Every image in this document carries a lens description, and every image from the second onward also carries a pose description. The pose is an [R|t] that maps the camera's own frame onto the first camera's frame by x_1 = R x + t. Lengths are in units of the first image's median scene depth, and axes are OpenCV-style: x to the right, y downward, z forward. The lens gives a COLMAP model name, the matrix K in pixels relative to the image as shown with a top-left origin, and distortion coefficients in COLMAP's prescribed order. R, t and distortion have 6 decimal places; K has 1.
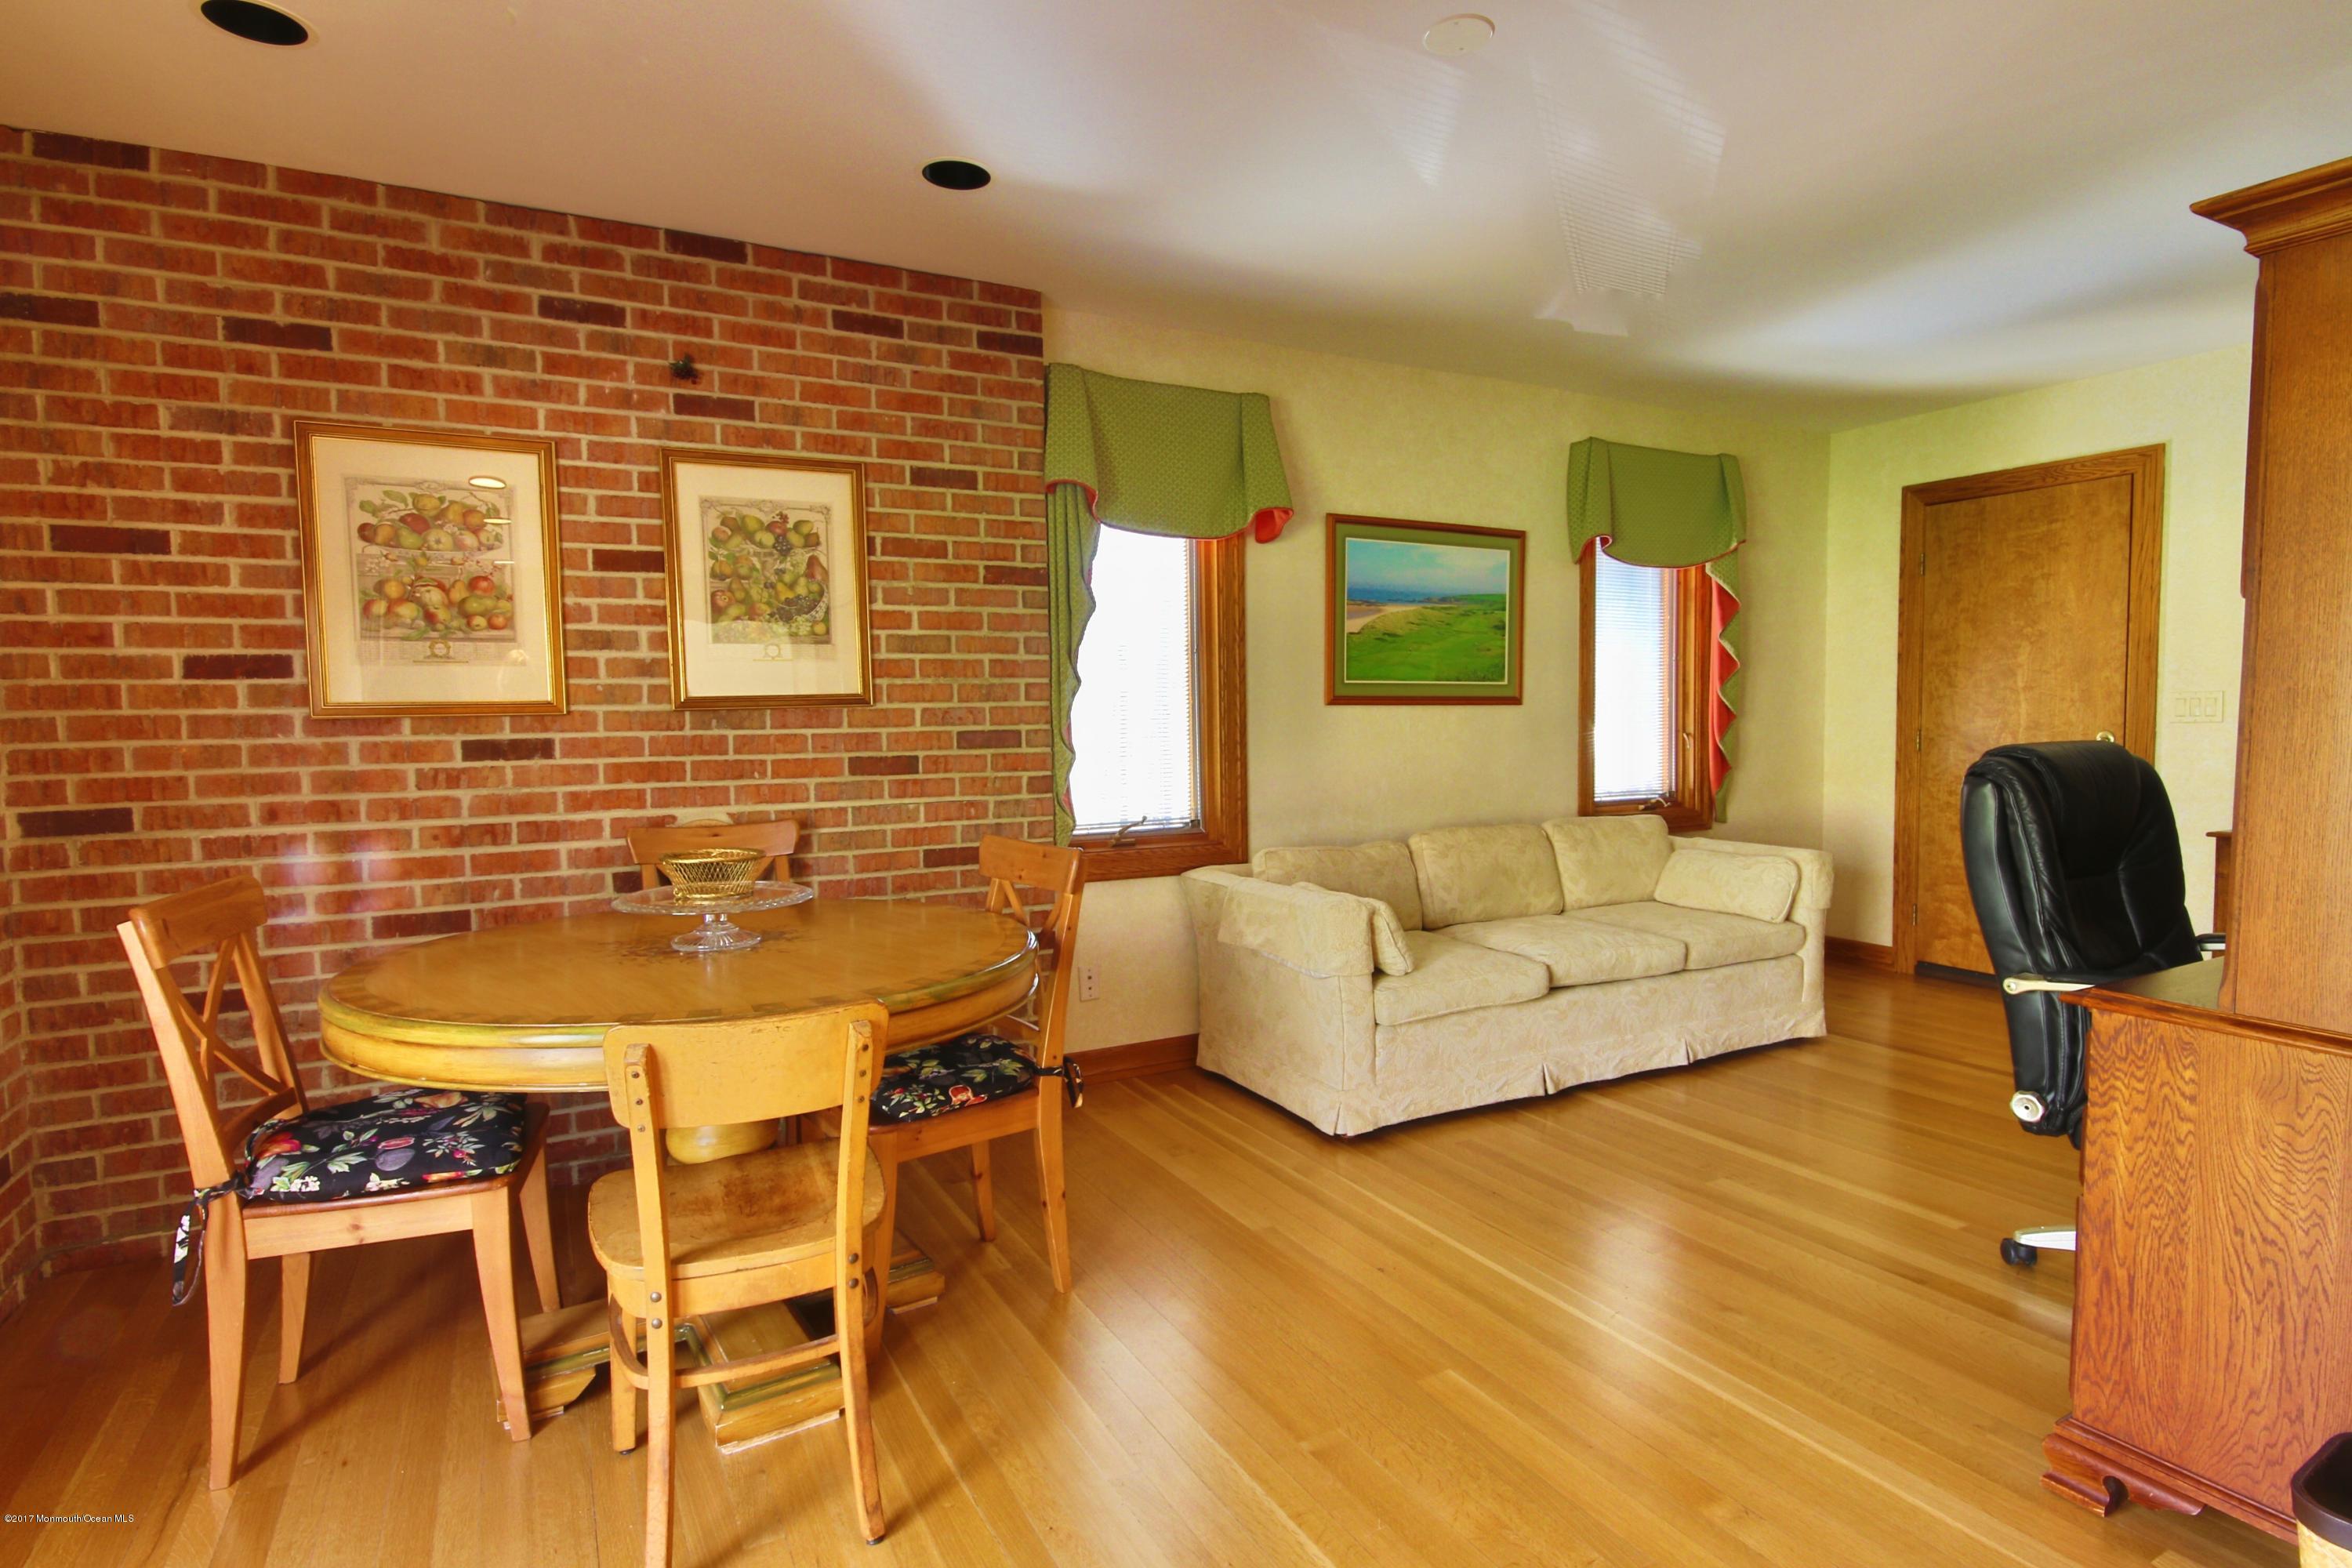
lens RADIAL K [[1211.5, 0, 1182.8], [0, 1211.5, 785.6], [0, 0, 1]] dist [0.001788, -0.001238]
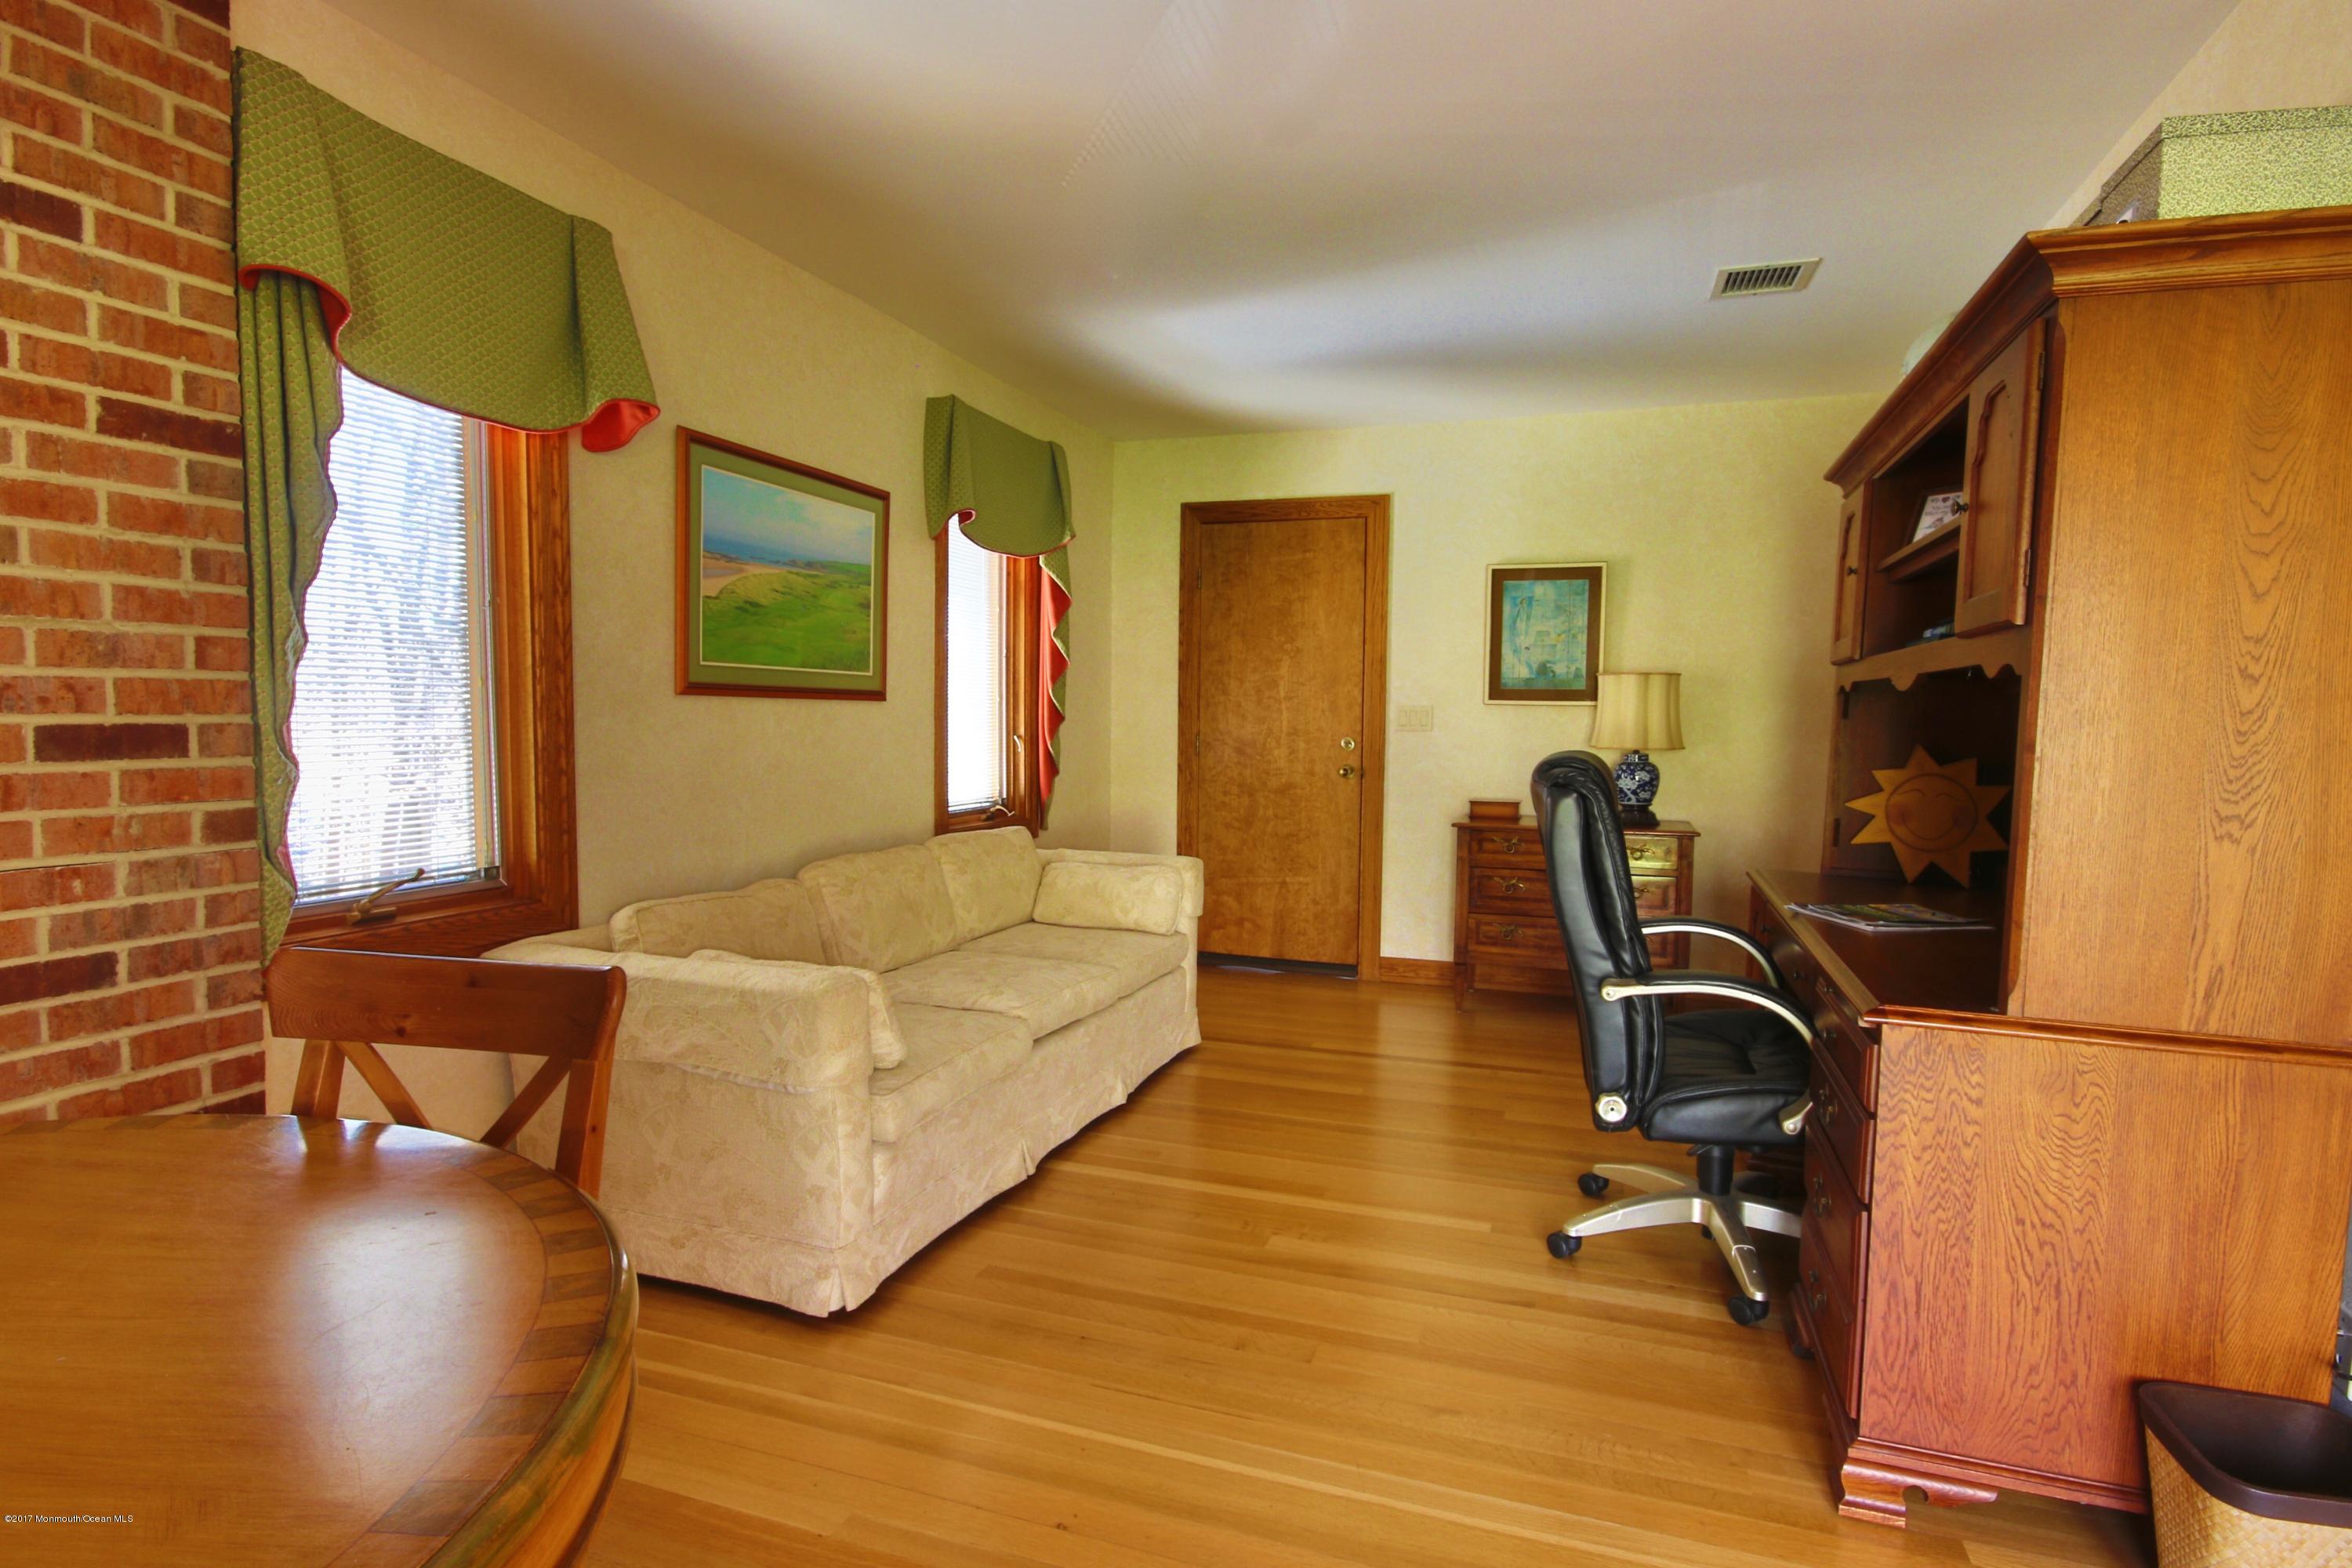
lens RADIAL K [[1211.5, 0, 1182.8], [0, 1211.5, 785.6], [0, 0, 1]] dist [0.001788, -0.001238]
pose [[0.739830, -0.019989, 0.672497, -0.171305], [0.018343, 0.999786, 0.009538, -0.016549], [-0.672544, 0.005279, 0.740039, 0.322545]]
